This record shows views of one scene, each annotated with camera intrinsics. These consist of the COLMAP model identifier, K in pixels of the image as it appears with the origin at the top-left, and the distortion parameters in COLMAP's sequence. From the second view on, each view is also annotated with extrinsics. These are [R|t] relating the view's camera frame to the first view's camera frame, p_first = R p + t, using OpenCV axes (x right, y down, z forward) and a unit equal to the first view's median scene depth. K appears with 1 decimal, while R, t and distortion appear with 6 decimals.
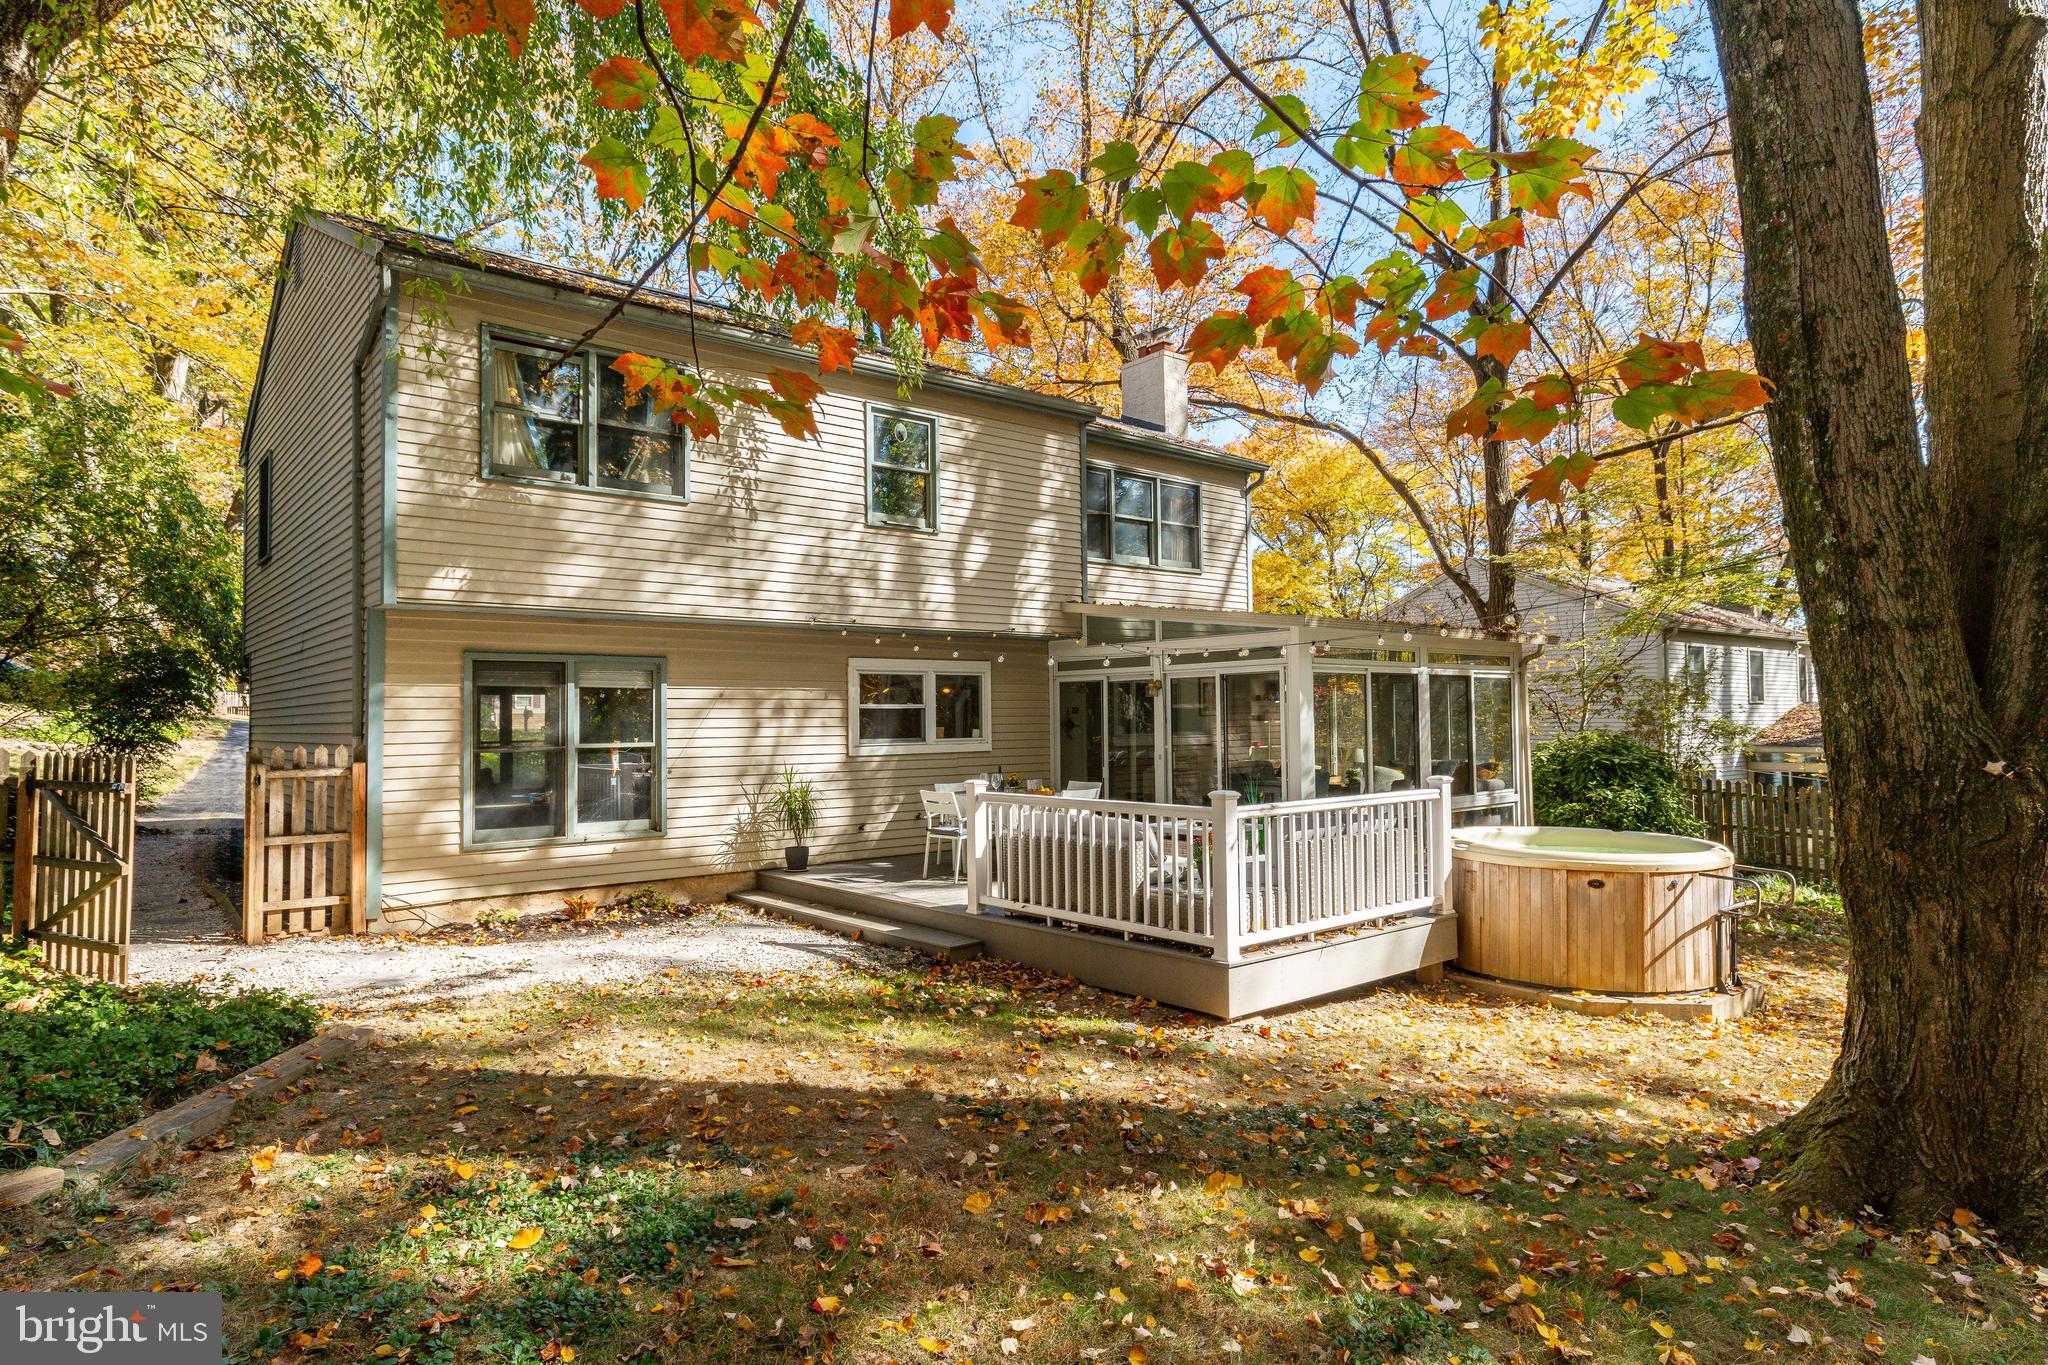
lens RADIAL K [[1177.6, 0, 1024.0], [0, 1177.6, 682.5], [0, 0, 1]] dist [-0.001212, 0.000135]
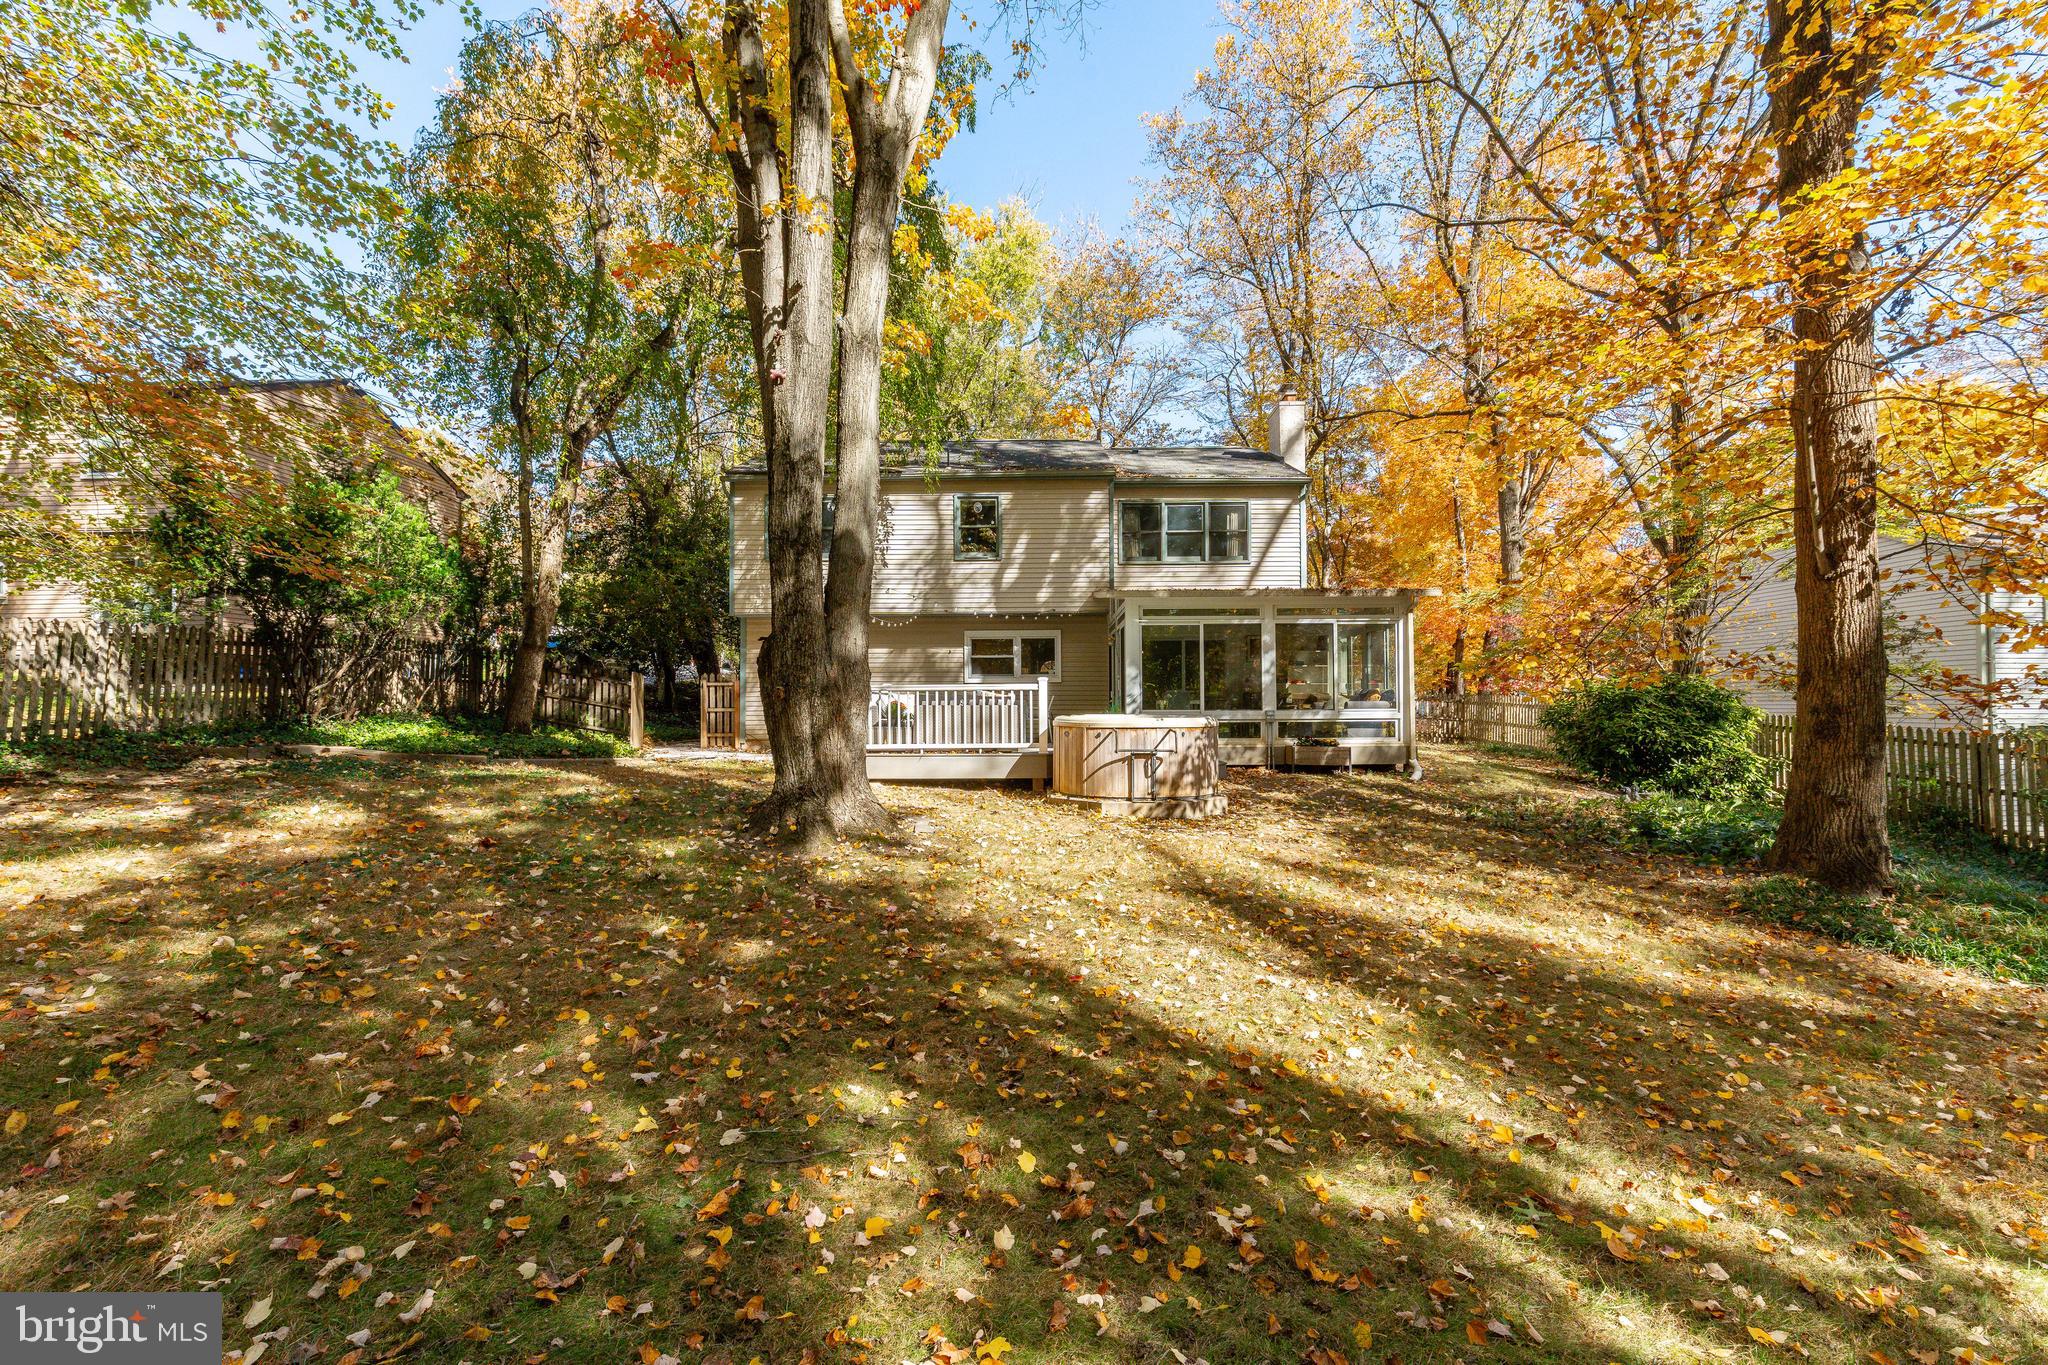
lens RADIAL K [[941.6, 0, 1026.5], [0, 941.6, 702.6], [0, 0, 1]] dist [0.002297, -0.000406]
pose [[0.753819, 0.004386, -0.657067, 1.020834], [0.016542, 0.999534, 0.025649, 0.063775], [0.656874, -0.030204, 0.753395, -0.080517]]
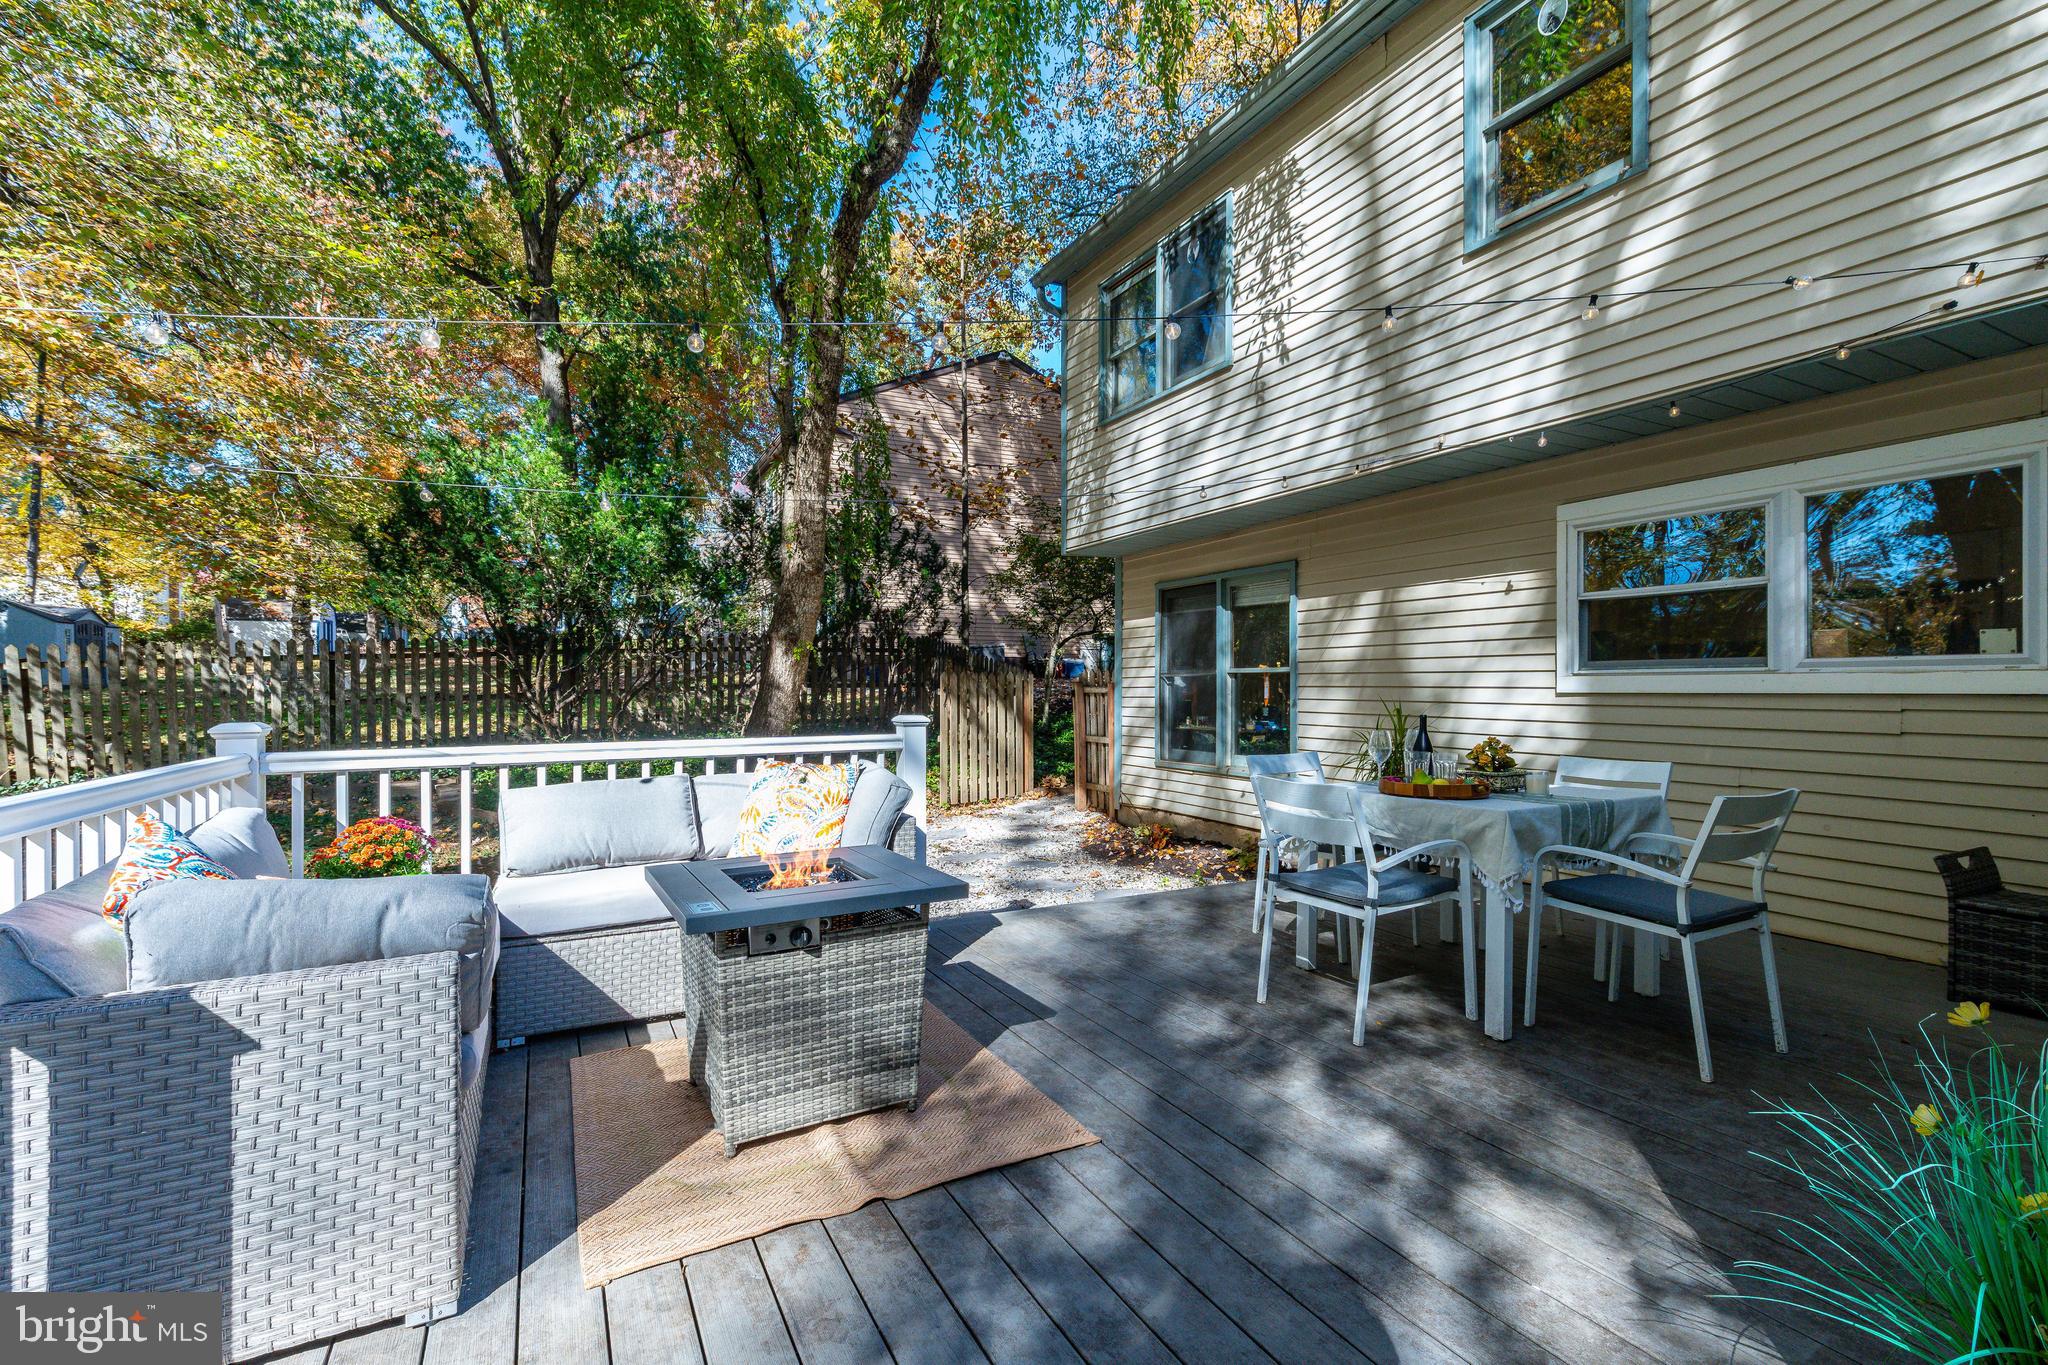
lens RADIAL K [[941.6, 0, 1026.5], [0, 941.6, 702.6], [0, 0, 1]] dist [0.002297, -0.000406]
pose [[-0.209946, 0.026818, -0.977345, 0.366104], [0.038256, 0.999084, 0.019196, 0.056954], [0.976964, -0.033360, -0.210780, 0.947540]]
